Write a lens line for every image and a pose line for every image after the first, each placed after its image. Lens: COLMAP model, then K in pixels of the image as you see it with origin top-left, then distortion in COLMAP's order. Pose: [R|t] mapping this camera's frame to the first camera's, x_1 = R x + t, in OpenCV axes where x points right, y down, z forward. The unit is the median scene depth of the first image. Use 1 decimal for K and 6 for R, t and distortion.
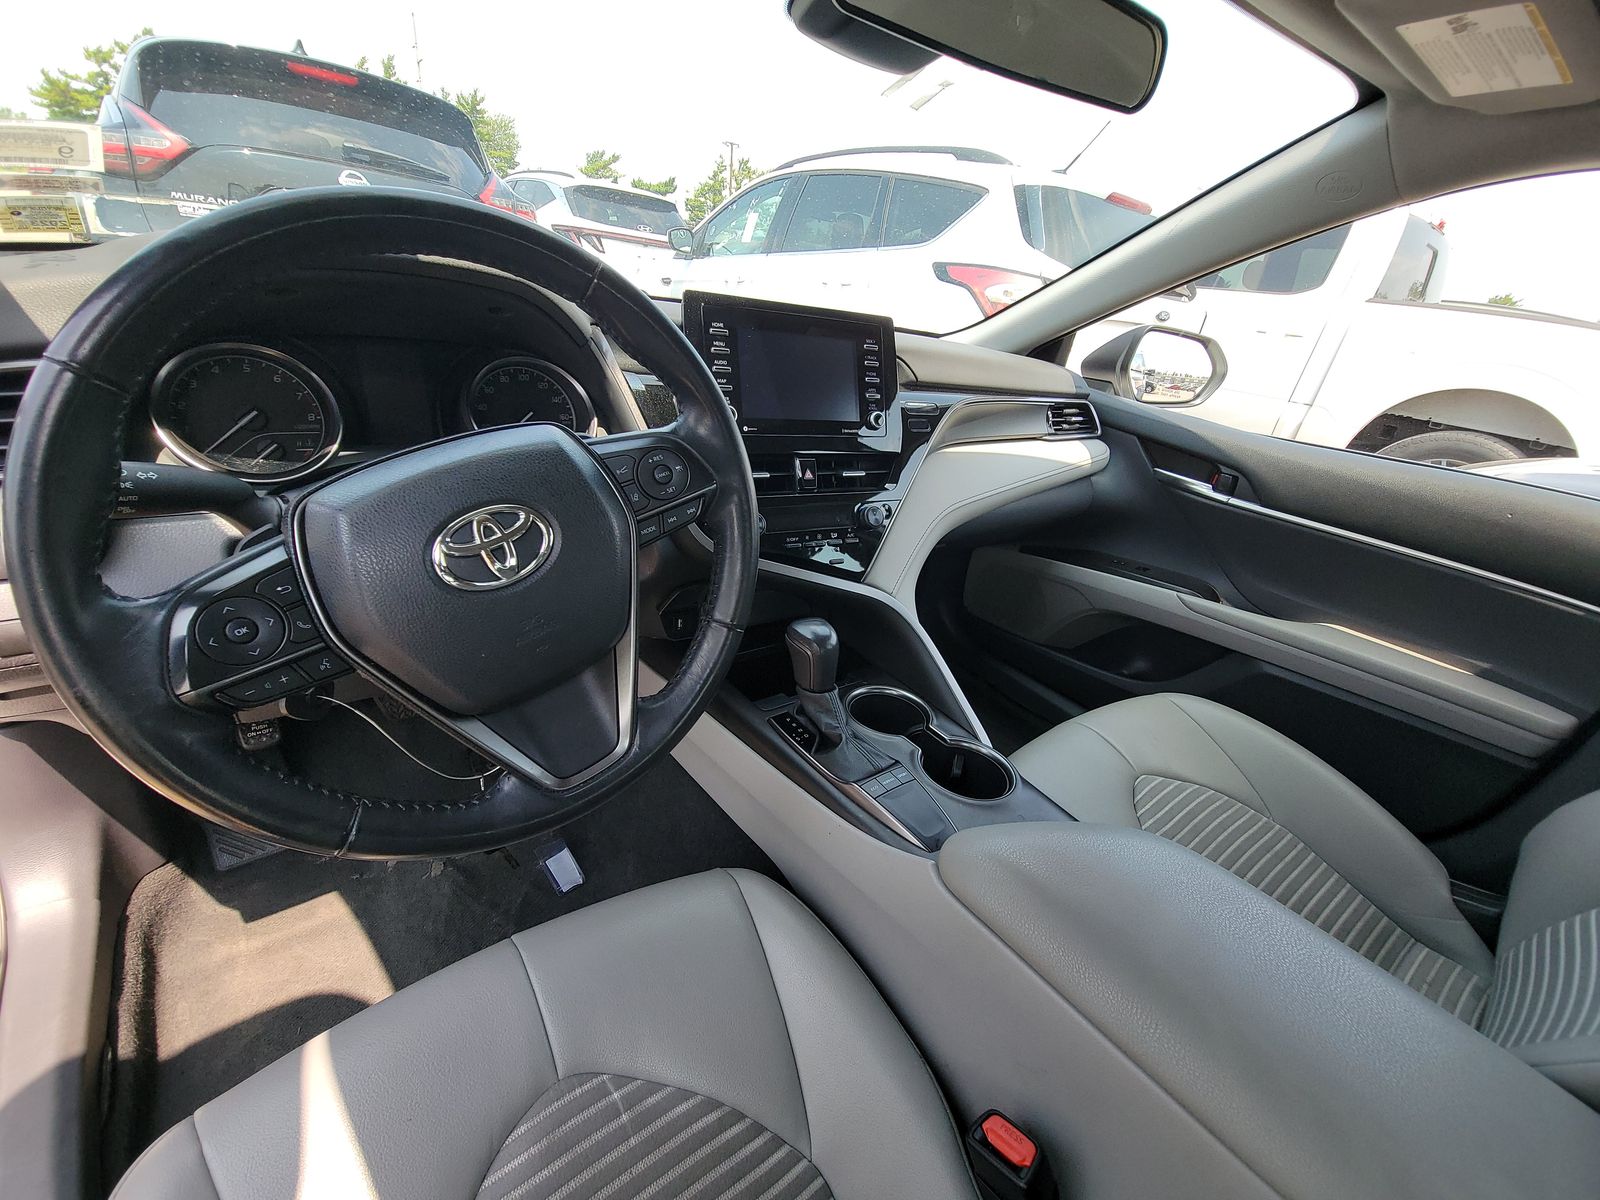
lens RADIAL K [[672.2, 0, 790.7], [0, 672.2, 601.5], [0, 0, 1]] dist [0.014490, -0.000093]
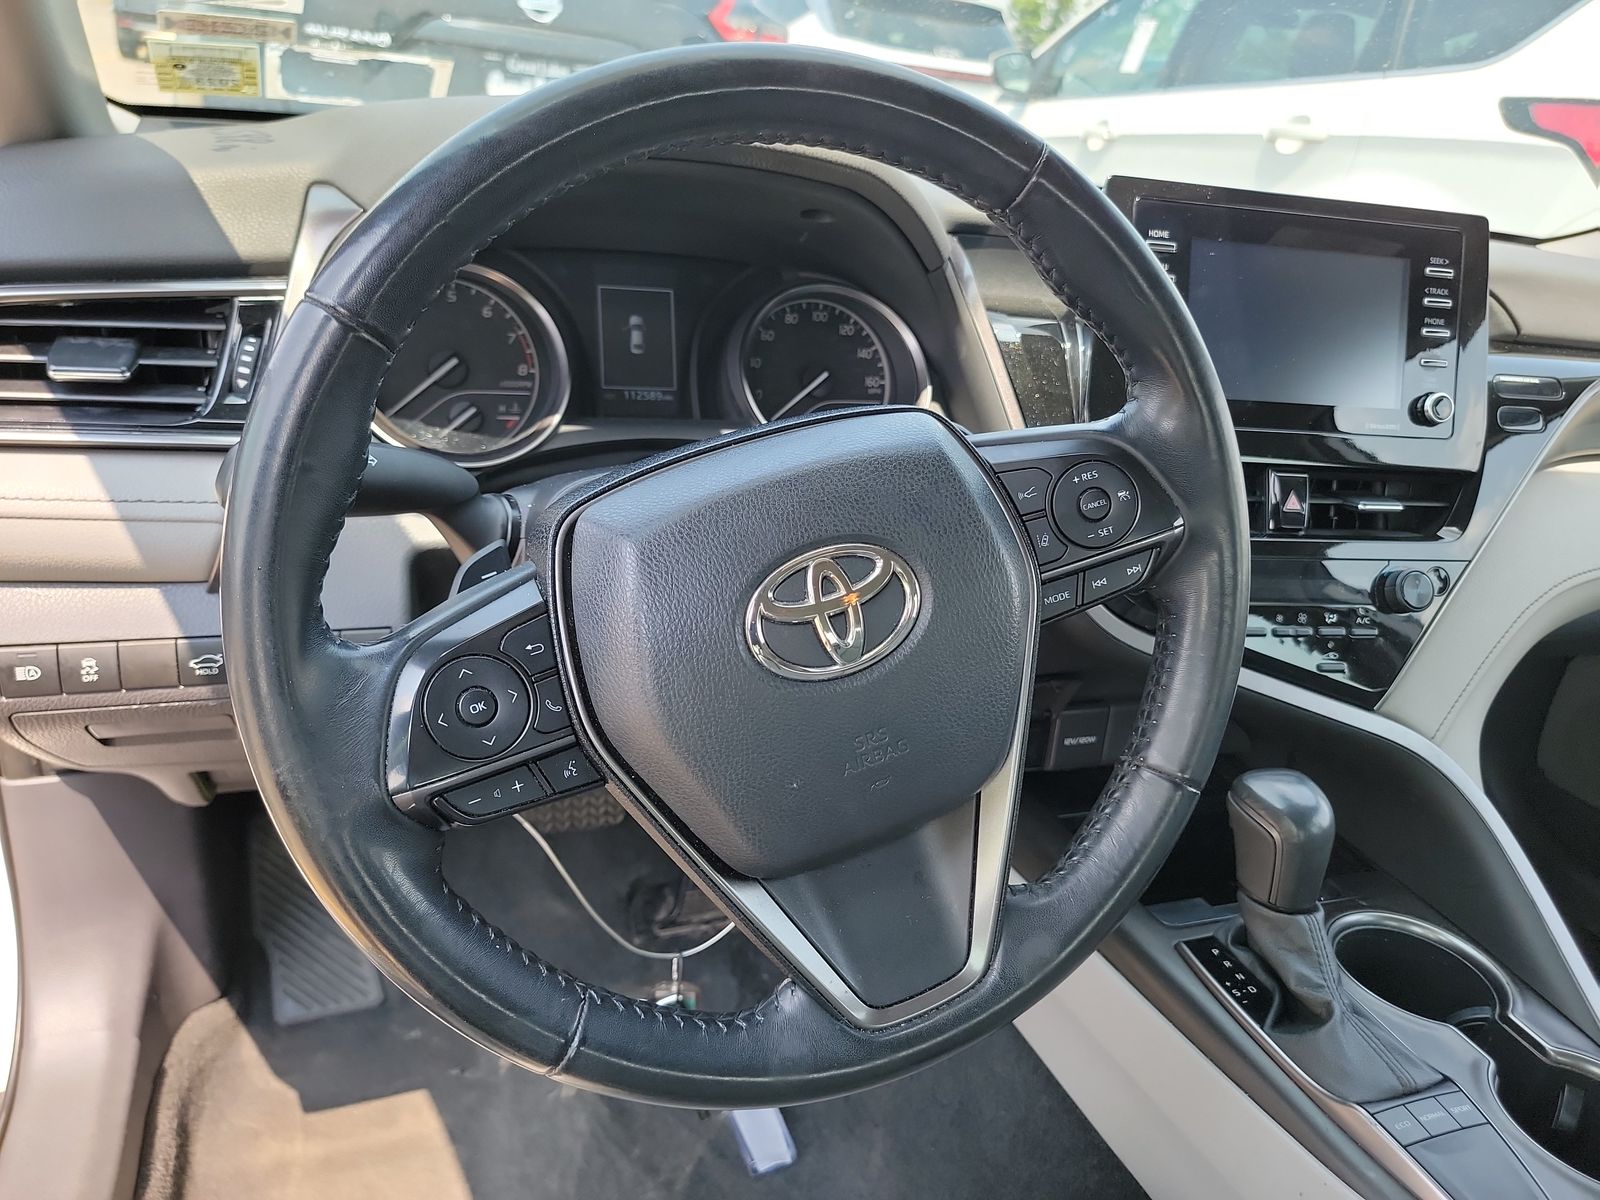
lens RADIAL K [[1158.4, 0, 799.0], [0, 1158.4, 612.3], [0, 0, 1]] dist [0.065633, -0.036420]
pose [[0.959482, 0.099395, -0.263658, -0.113569], [-0.113933, 0.992667, -0.040396, -0.019917], [0.257709, 0.068798, 0.963770, -0.010515]]
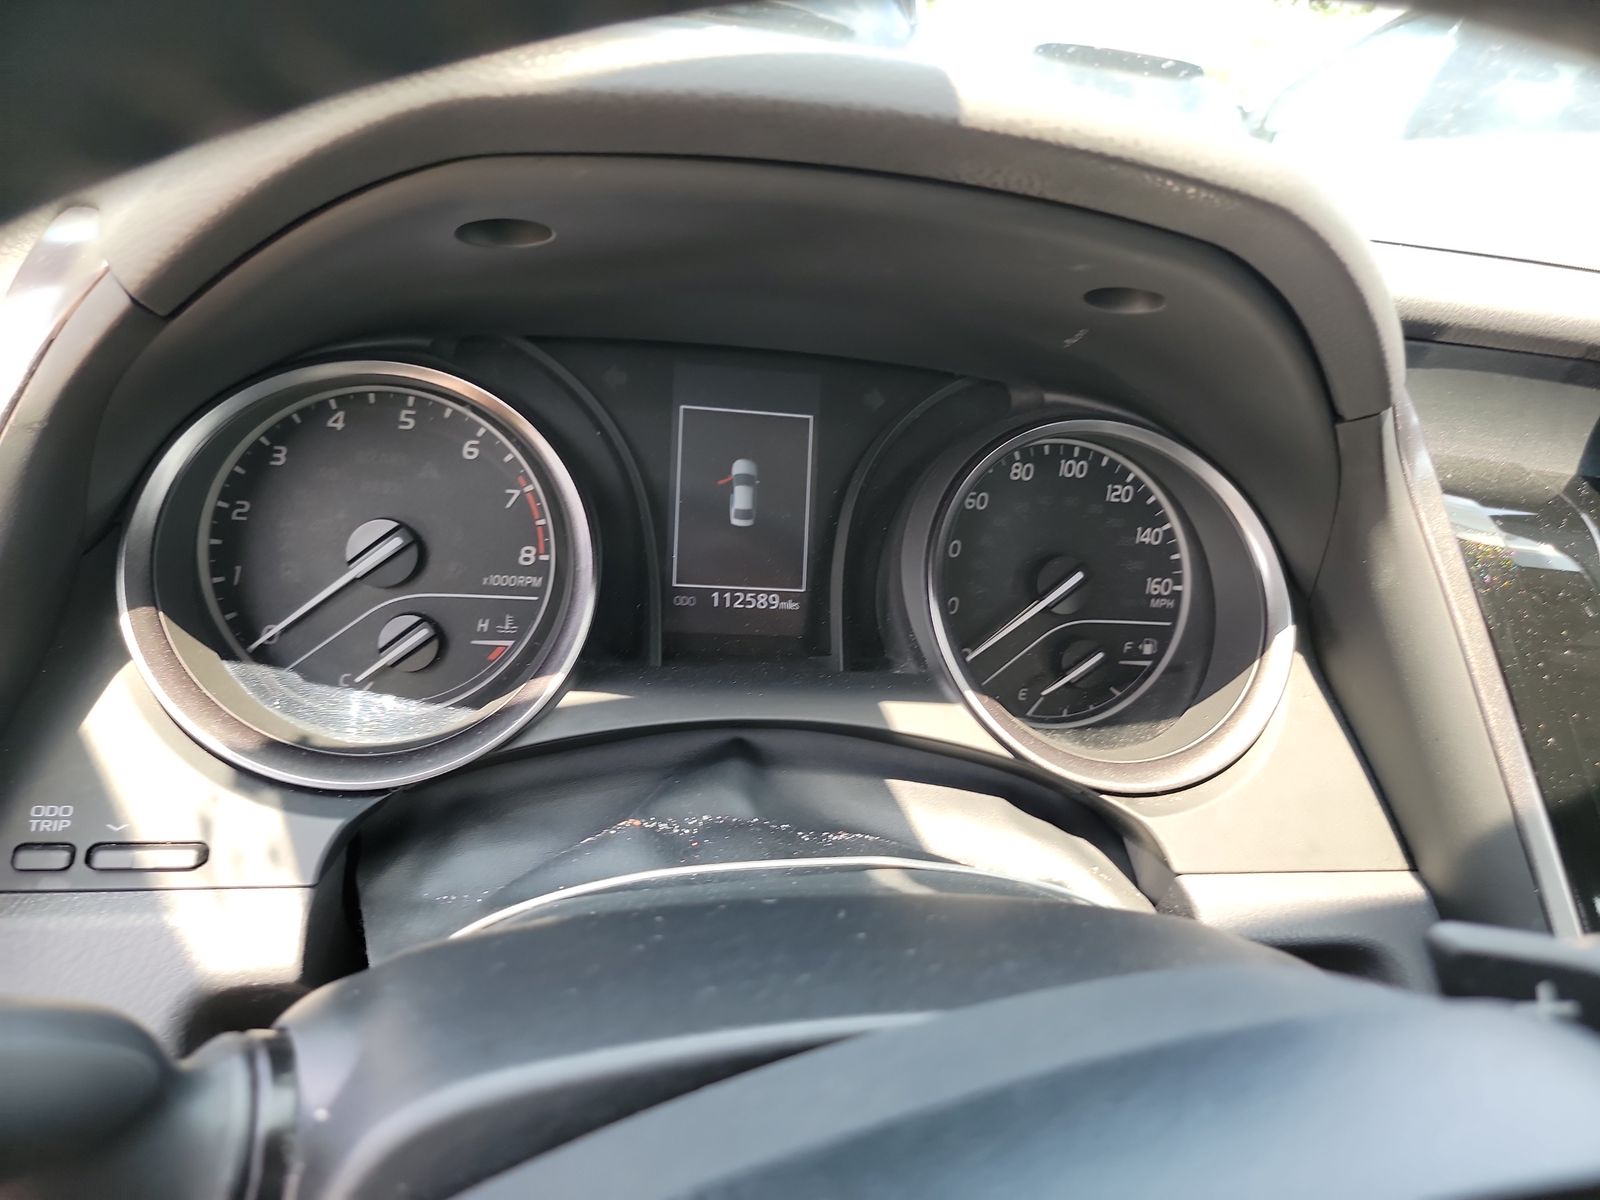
lens RADIAL K [[1120.6, 0, 800.0], [0, 1120.6, 600.0], [0, 0, 1]] dist [0.051704, 0.000227]
pose [[0.909269, 0.155875, -0.385919, -0.309593], [-0.191969, 0.979769, -0.056566, -0.221345], [0.369295, 0.125518, 0.920797, 0.459262]]
